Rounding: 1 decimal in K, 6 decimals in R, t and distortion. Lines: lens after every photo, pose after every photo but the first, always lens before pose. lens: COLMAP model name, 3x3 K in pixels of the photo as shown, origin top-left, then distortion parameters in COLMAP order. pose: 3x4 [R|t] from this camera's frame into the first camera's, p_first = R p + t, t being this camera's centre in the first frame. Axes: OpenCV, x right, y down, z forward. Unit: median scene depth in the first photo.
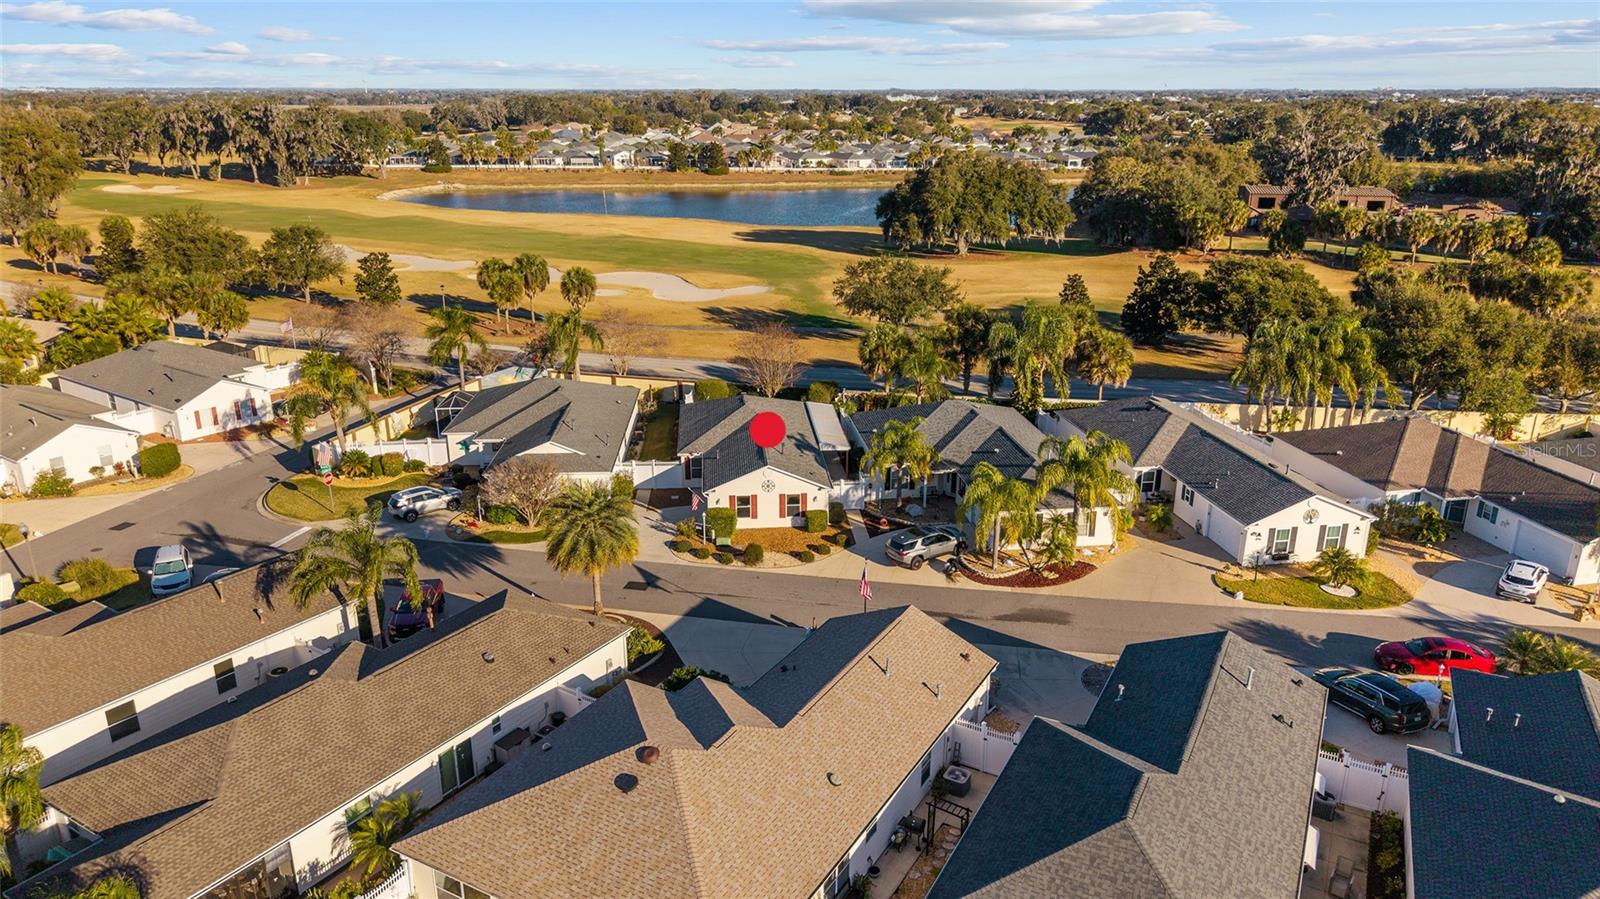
lens RADIAL K [[1102.8, 0, 839.0], [0, 1102.8, 449.9], [0, 0, 1]] dist [0.012341, -0.004096]
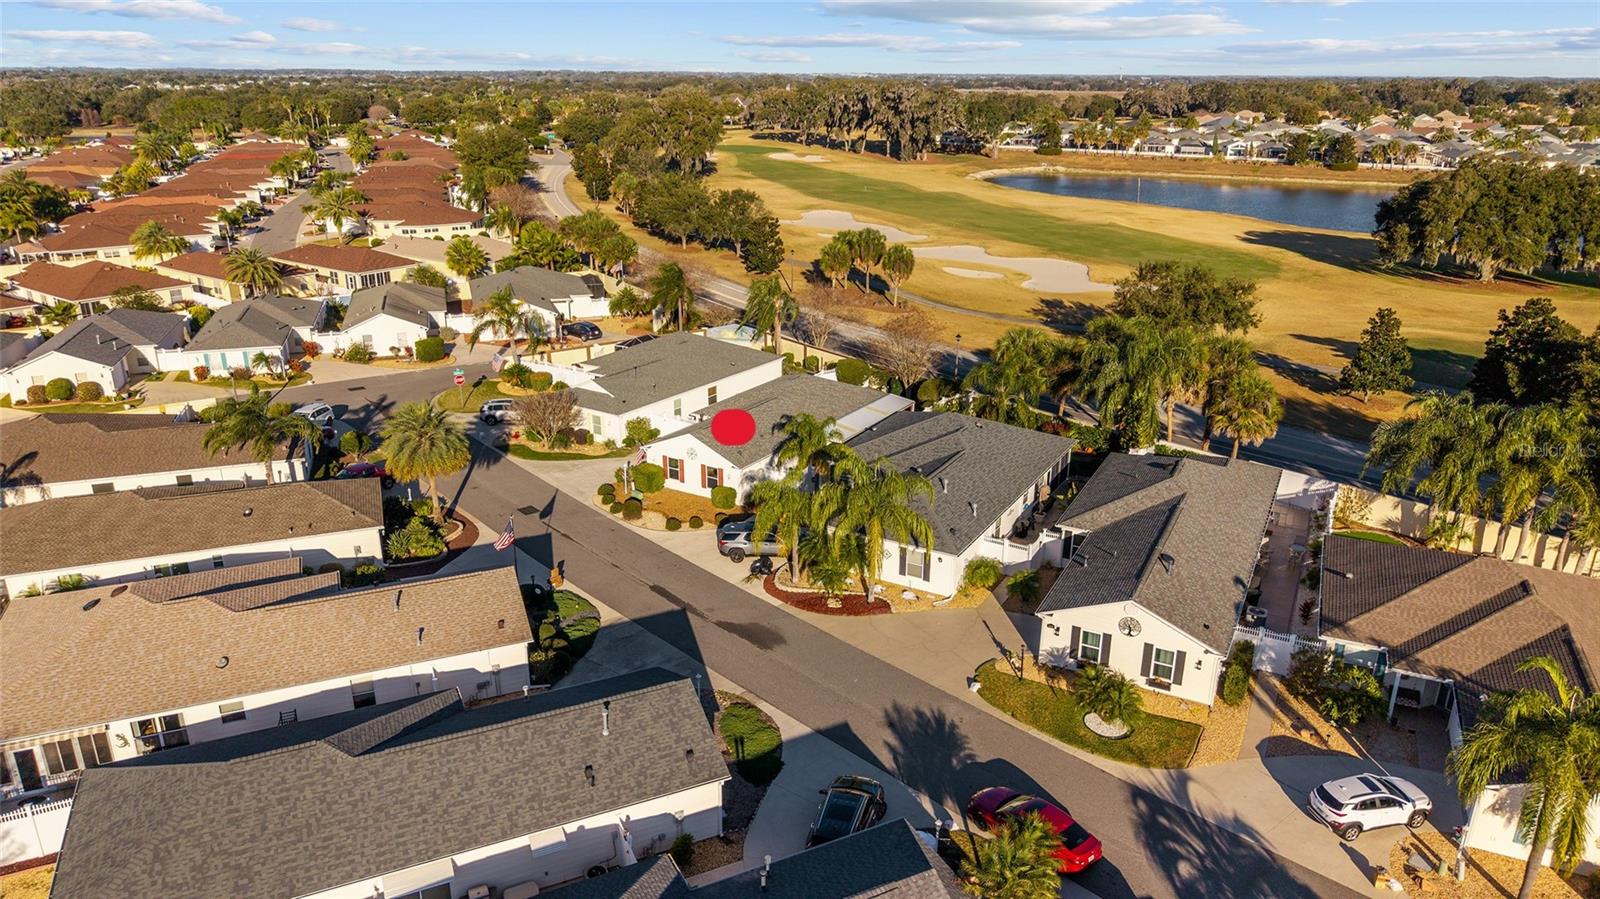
lens RADIAL K [[1102.8, 0, 839.0], [0, 1102.8, 449.9], [0, 0, 1]] dist [0.012341, -0.004096]
pose [[0.795711, 0.198777, -0.572129, 0.158377], [-0.192693, 0.978613, 0.072007, -0.017871], [0.574206, 0.052949, 0.816997, 0.057790]]
